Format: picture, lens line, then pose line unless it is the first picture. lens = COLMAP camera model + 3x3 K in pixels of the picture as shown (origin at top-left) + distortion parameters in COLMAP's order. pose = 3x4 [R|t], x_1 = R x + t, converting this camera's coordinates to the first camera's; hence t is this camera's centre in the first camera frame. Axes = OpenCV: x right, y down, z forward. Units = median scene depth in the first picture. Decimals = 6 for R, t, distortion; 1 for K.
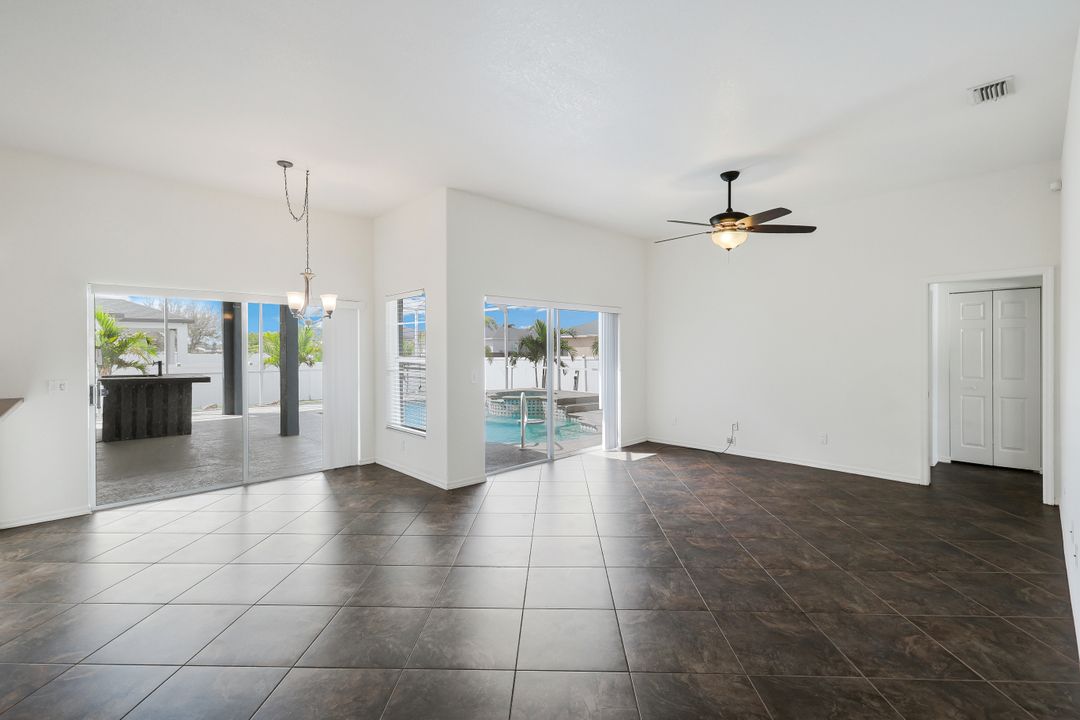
lens RADIAL K [[469.6, 0, 538.2], [0, 469.6, 352.0], [0, 0, 1]] dist [0.000353, 0.000191]
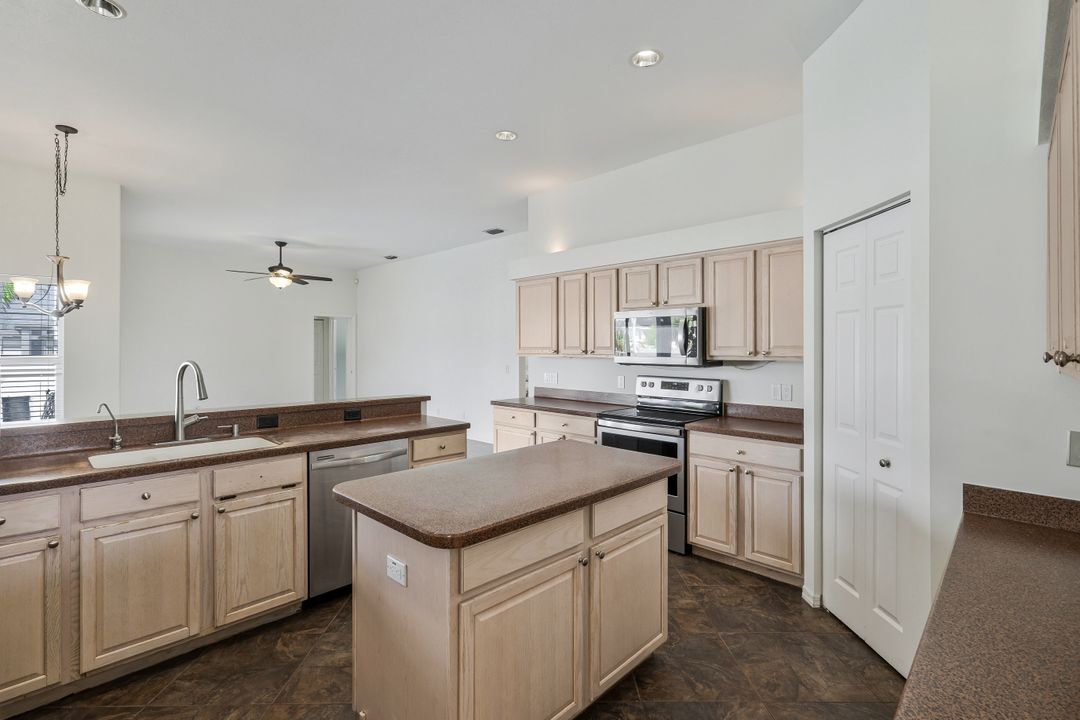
lens RADIAL K [[497.8, 0, 538.0], [0, 497.8, 347.0], [0, 0, 1]] dist [-0.002162, -0.000611]
pose [[-0.031334, 0.007352, 0.999482, -1.051017], [0.008167, 0.999941, -0.007099, 0.005319], [-0.999476, 0.007941, -0.031392, 0.118636]]
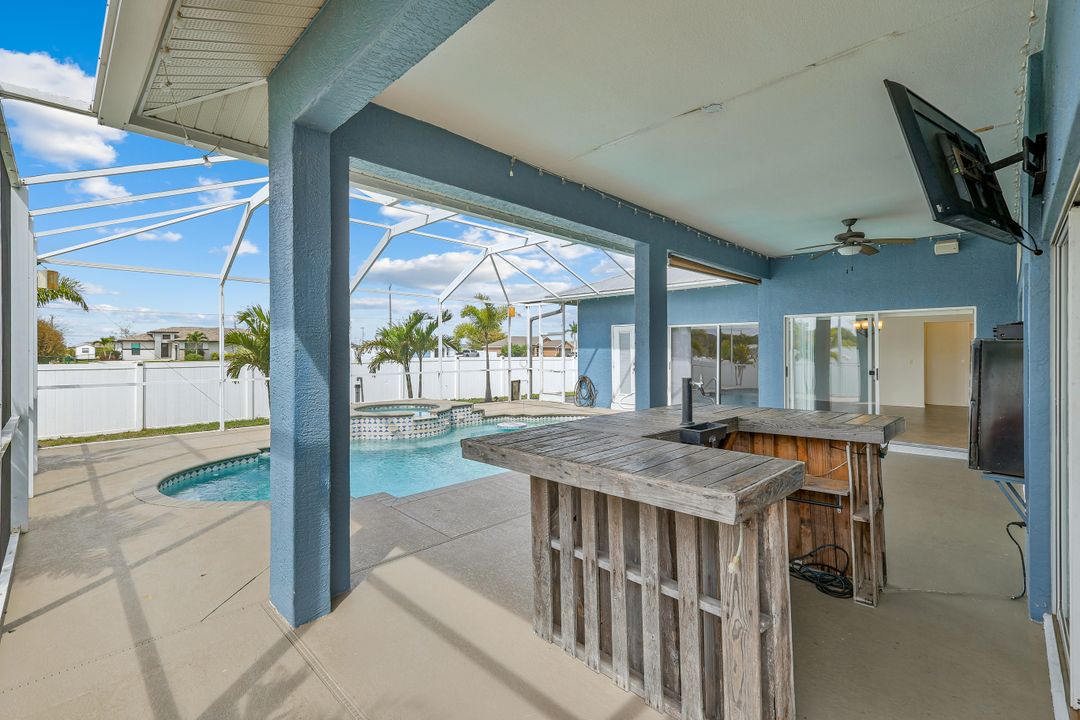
lens RADIAL K [[481.4, 0, 541.1], [0, 481.4, 353.6], [0, 0, 1]] dist [0.000110, -0.000166]
pose [[-0.028318, -0.001288, 0.999598, -1.833278], [0.007706, 0.999969, 0.001507, 0.003513], [-0.999569, 0.007745, -0.028307, 1.785622]]
